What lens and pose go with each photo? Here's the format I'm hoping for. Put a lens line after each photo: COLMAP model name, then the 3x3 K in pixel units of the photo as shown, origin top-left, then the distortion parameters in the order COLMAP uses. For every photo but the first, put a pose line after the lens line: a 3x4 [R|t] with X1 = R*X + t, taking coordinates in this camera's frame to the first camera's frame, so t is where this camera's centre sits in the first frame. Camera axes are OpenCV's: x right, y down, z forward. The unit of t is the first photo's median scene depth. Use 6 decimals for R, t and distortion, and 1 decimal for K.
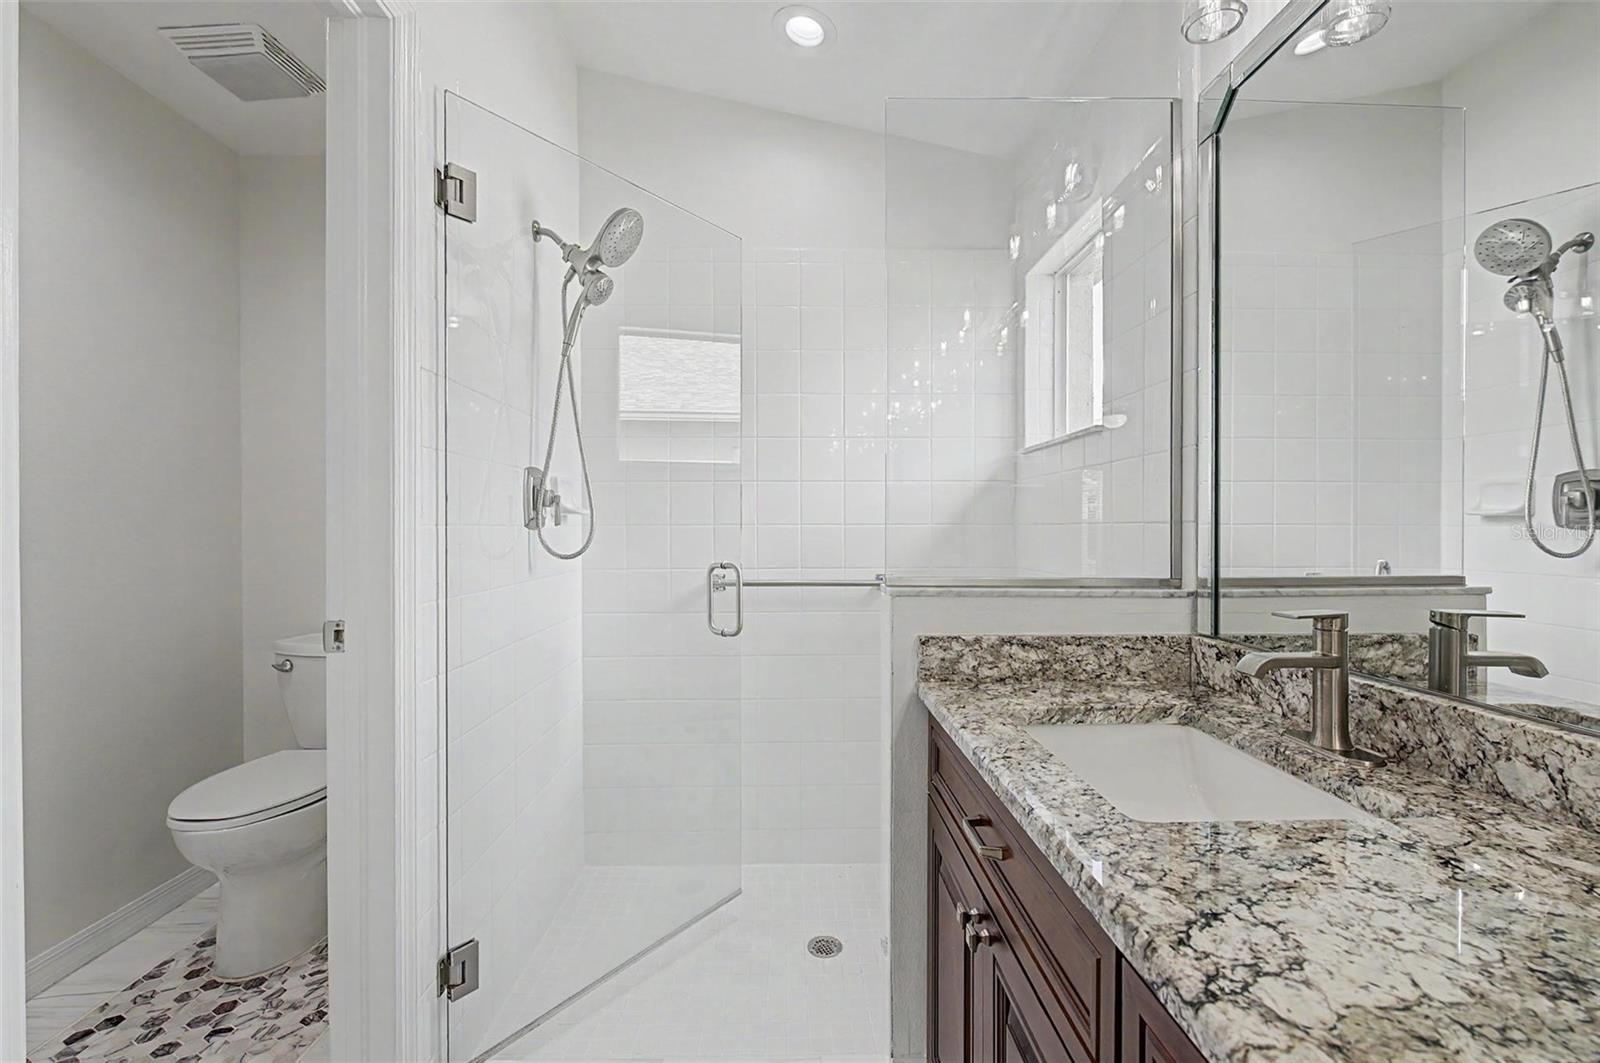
lens RADIAL K [[705.8, 0, 794.1], [0, 705.8, 528.0], [0, 0, 1]] dist [-0.000953, -0.000580]
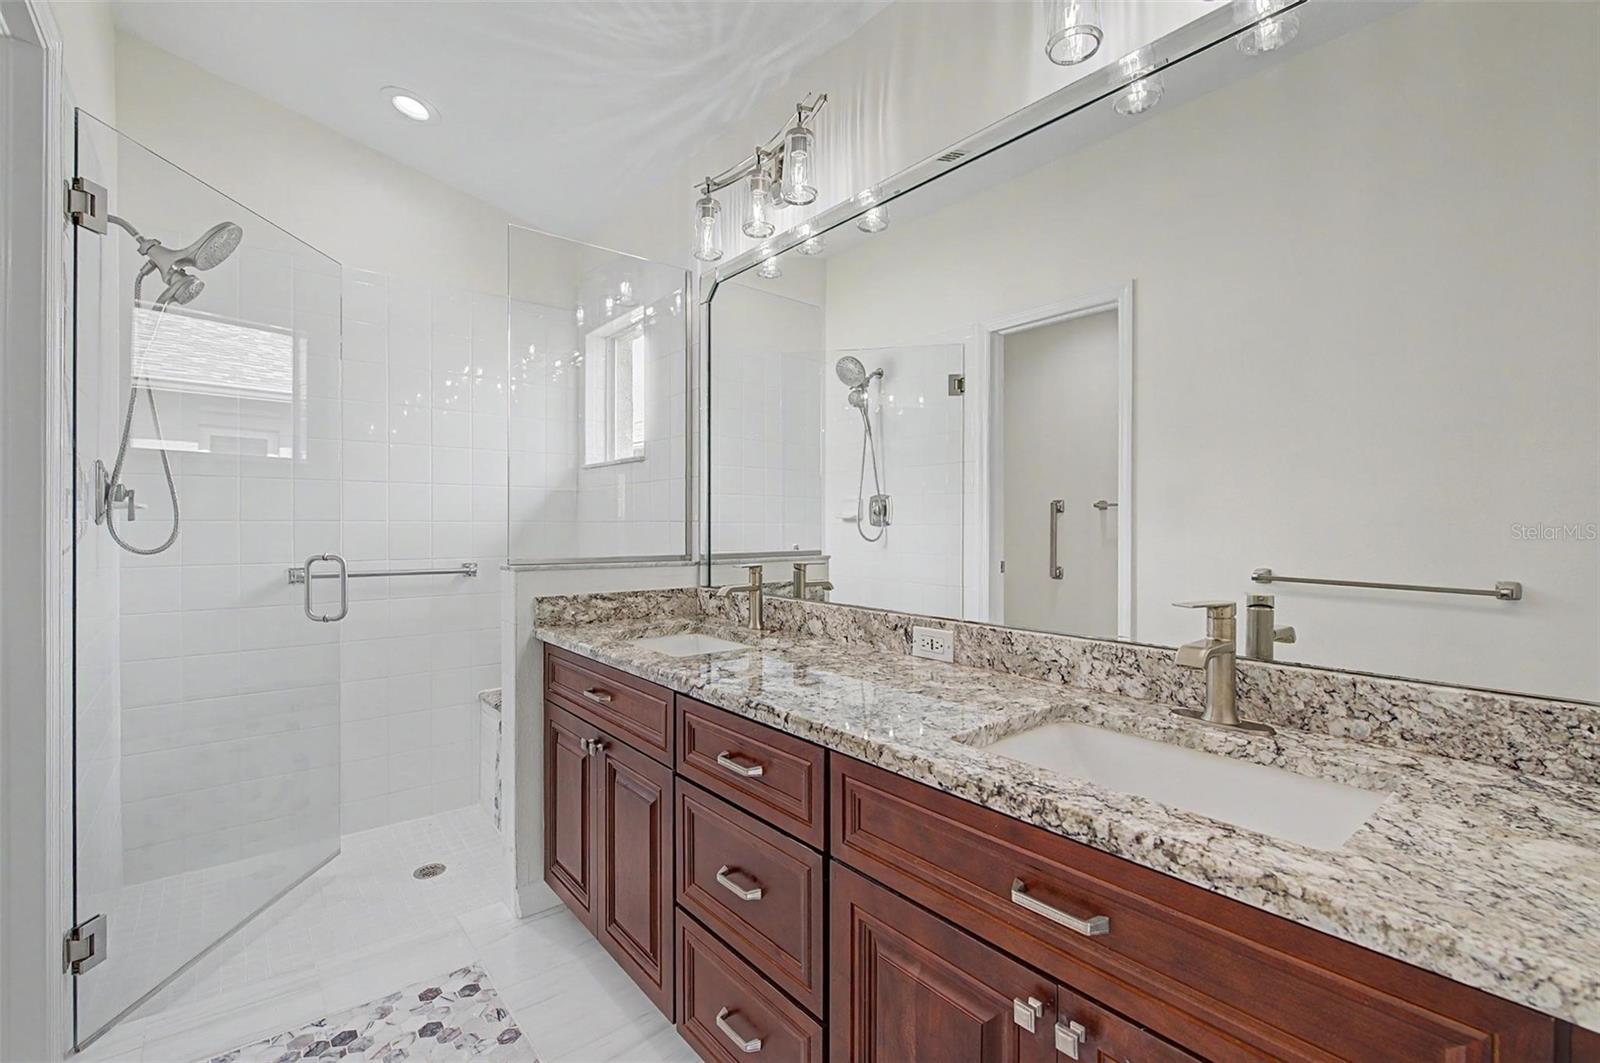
lens RADIAL K [[705.8, 0, 794.1], [0, 705.8, 528.0], [0, 0, 1]] dist [-0.000953, -0.000580]
pose [[0.791379, -0.000159, 0.611326, -0.301167], [-0.001727, 0.999995, 0.002496, 0.002489], [-0.611324, -0.003031, 0.791375, -0.506730]]
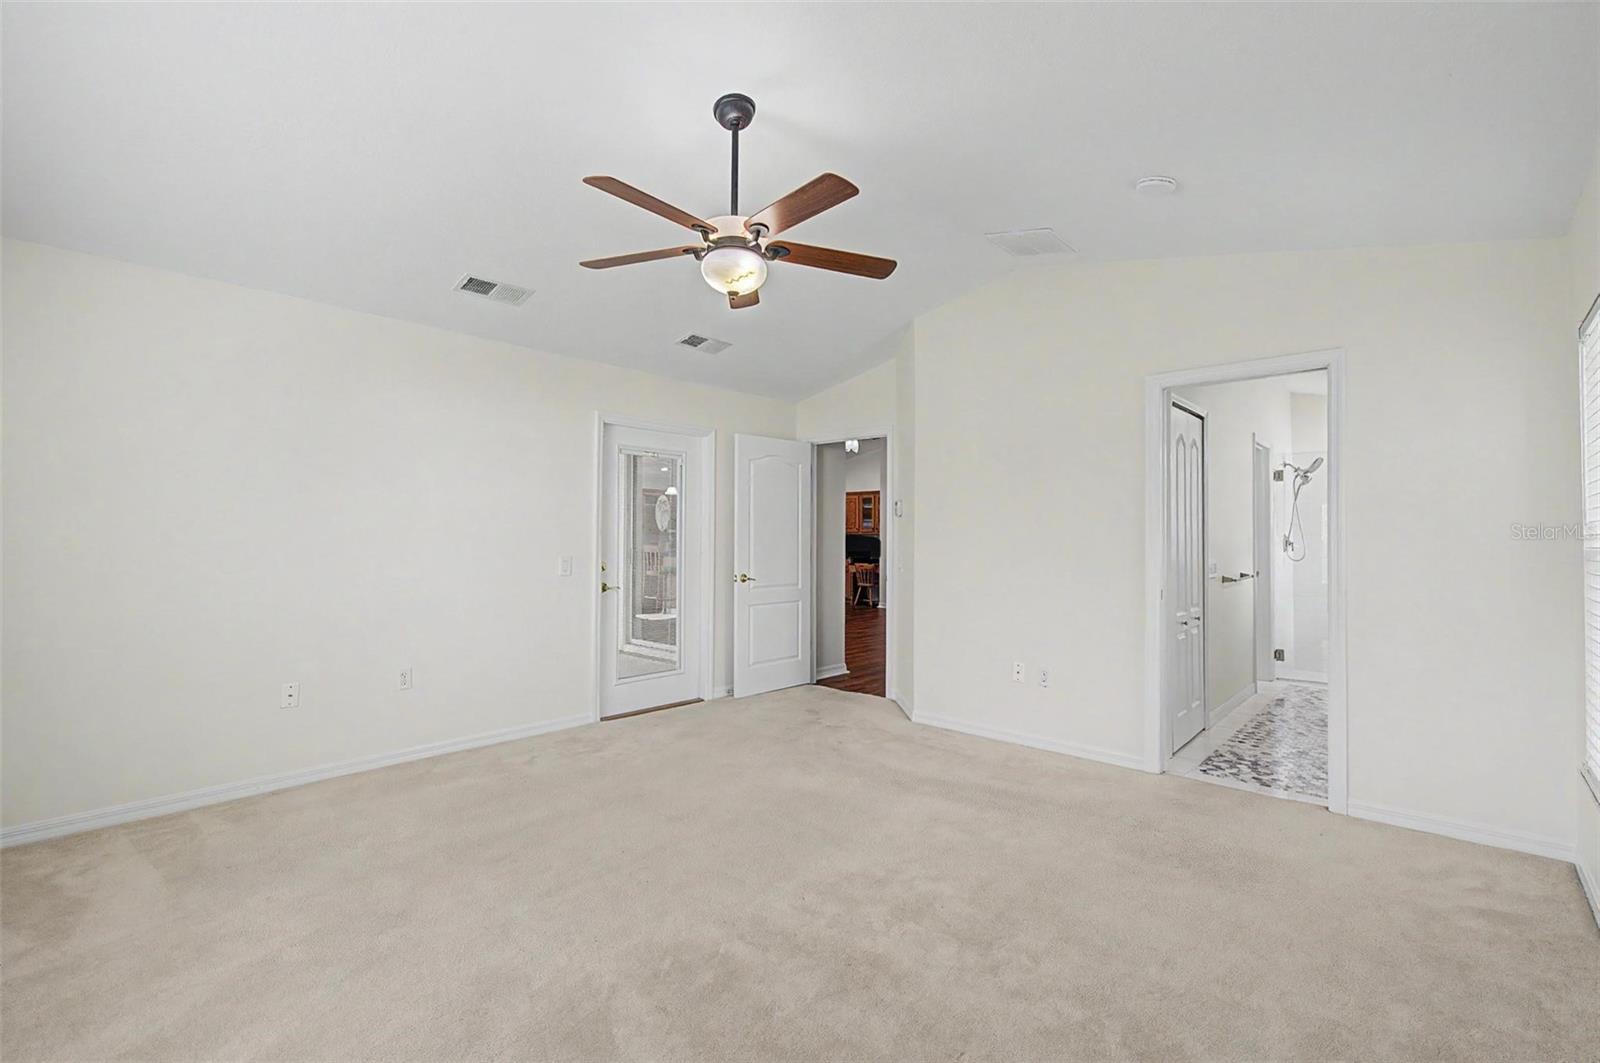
lens RADIAL K [[705.8, 0, 794.1], [0, 705.8, 528.0], [0, 0, 1]] dist [-0.000953, -0.000580]
pose [[0.718466, -0.004145, -0.695550, 0.430191], [-0.004088, 0.999940, -0.010181, -0.105174], [0.695550, 0.010158, 0.718406, -4.472883]]
